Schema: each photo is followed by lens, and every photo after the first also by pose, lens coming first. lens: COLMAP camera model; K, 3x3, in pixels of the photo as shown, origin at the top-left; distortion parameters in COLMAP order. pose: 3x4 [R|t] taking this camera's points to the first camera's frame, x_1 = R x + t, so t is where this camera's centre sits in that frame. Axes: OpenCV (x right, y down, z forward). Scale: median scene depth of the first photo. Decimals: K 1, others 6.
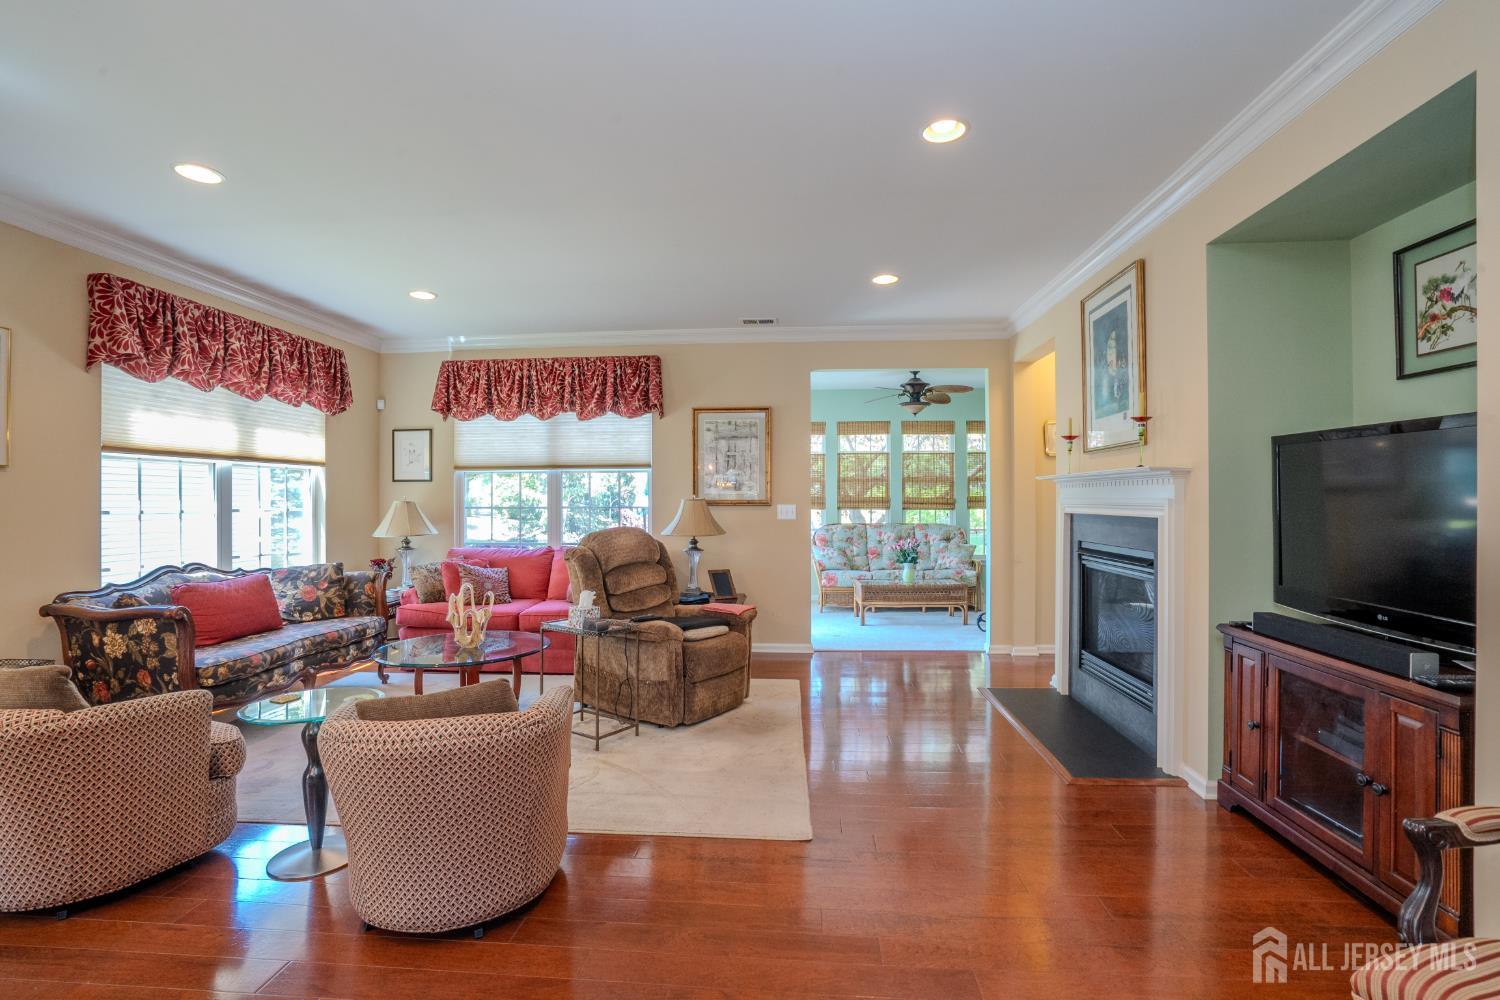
lens RADIAL K [[690.3, 0, 747.5], [0, 690.3, 500.5], [0, 0, 1]] dist [-0.050003, 0.015389]
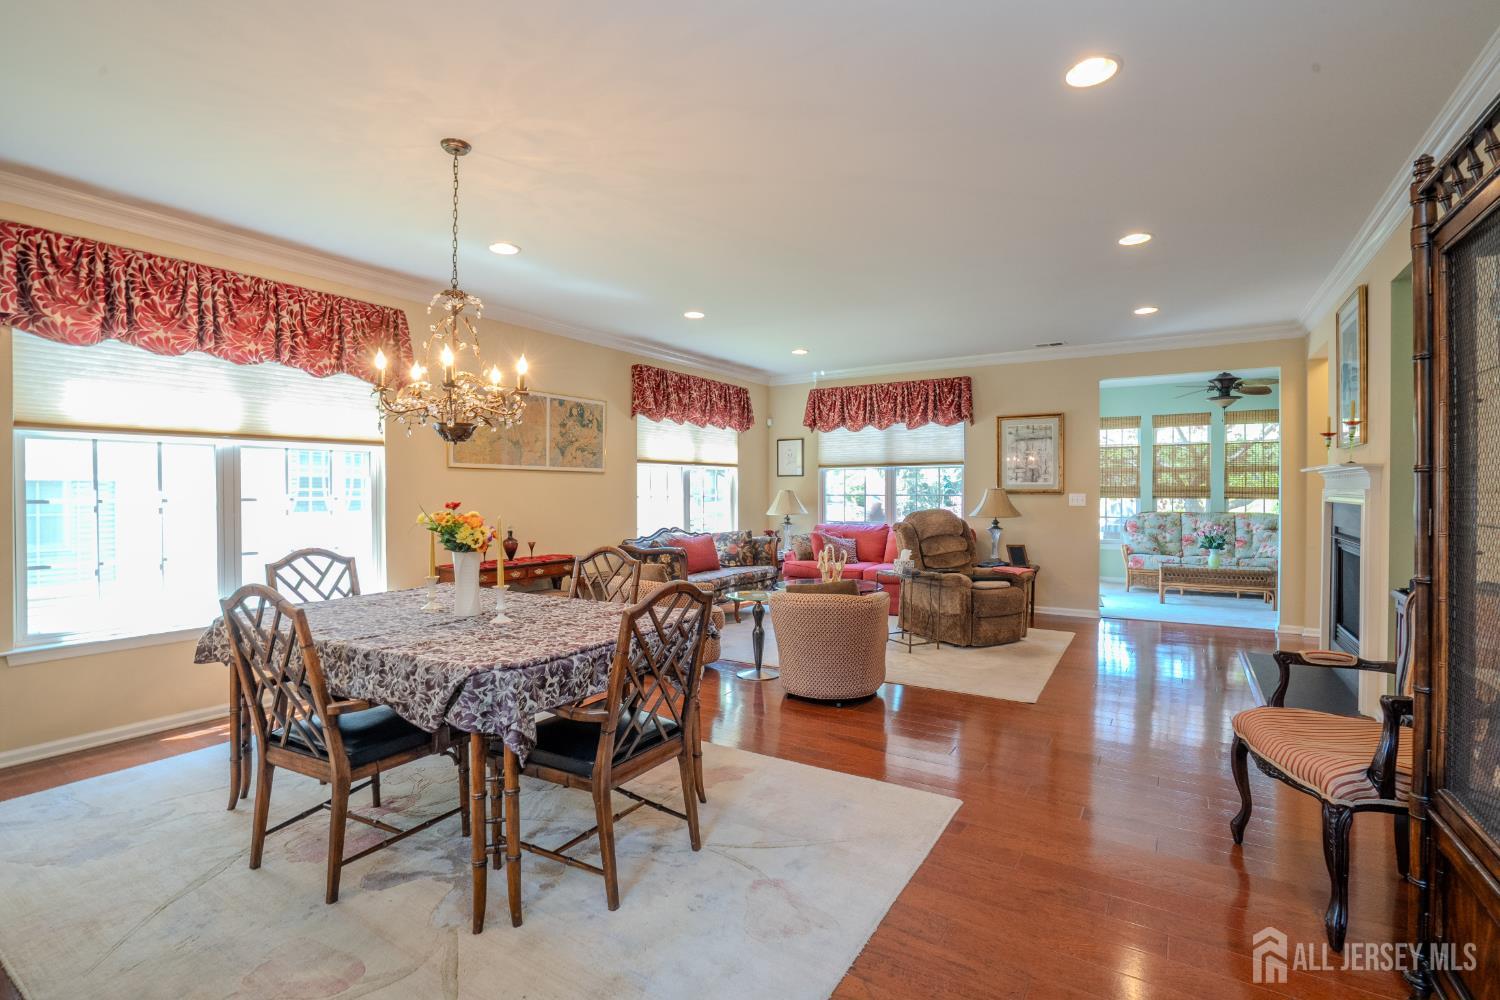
lens RADIAL K [[690.3, 0, 757.3], [0, 690.3, 497.1], [0, 0, 1]] dist [-0.050003, 0.015389]
pose [[0.887890, 0.005410, -0.460025, 0.117595], [-0.000144, 0.999934, 0.011481, -0.001468], [0.460057, -0.010127, 0.887832, -0.336385]]
